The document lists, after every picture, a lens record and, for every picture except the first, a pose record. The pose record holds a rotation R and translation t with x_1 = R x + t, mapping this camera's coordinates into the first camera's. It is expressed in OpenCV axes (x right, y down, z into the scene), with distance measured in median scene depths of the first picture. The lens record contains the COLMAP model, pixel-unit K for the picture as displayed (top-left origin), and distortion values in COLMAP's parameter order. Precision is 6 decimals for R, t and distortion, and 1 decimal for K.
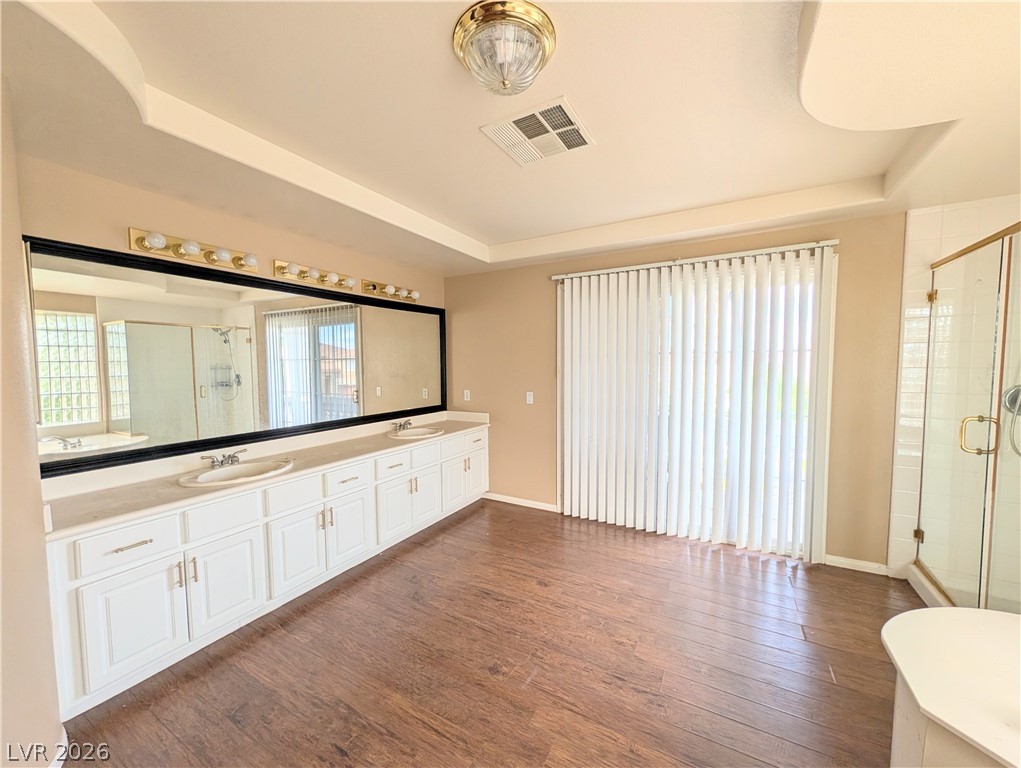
lens RADIAL K [[392.1, 0, 511.4], [0, 392.1, 386.7], [0, 0, 1]] dist [0.001884, -0.000364]
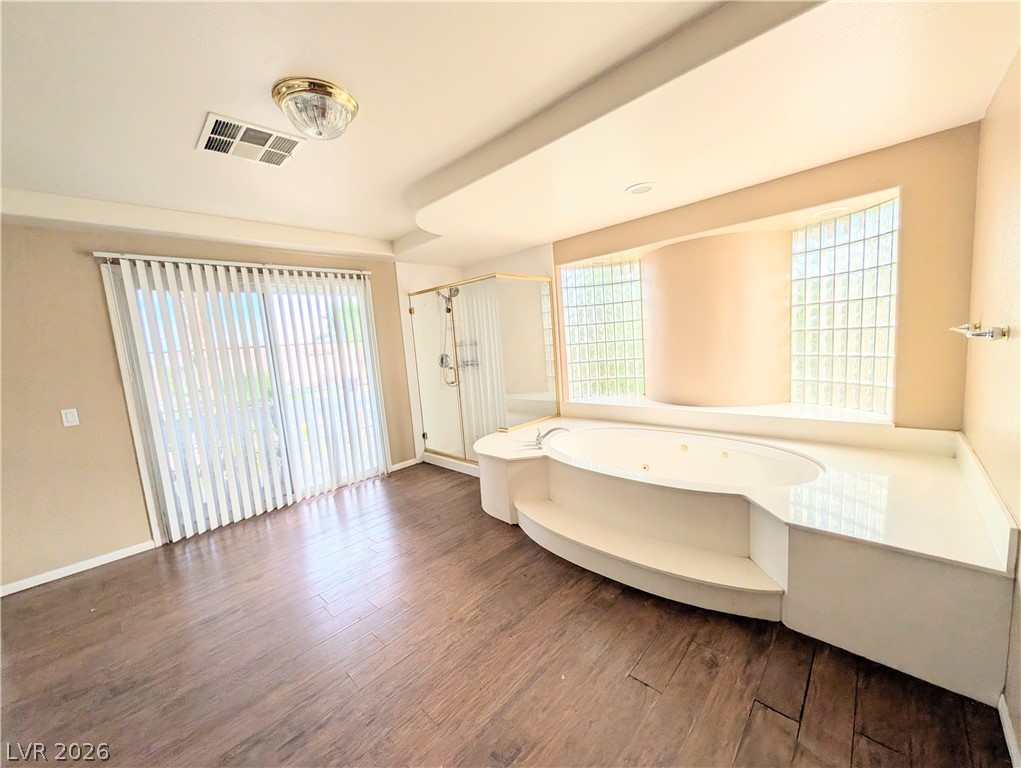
lens RADIAL K [[392.1, 0, 510.2], [0, 392.1, 385.2], [0, 0, 1]] dist [0.001884, -0.000364]
pose [[0.253128, -0.123994, 0.959454, -0.597018], [0.126088, 0.987521, 0.094357, 0.005919], [-0.959181, 0.097091, 0.265603, 0.061434]]
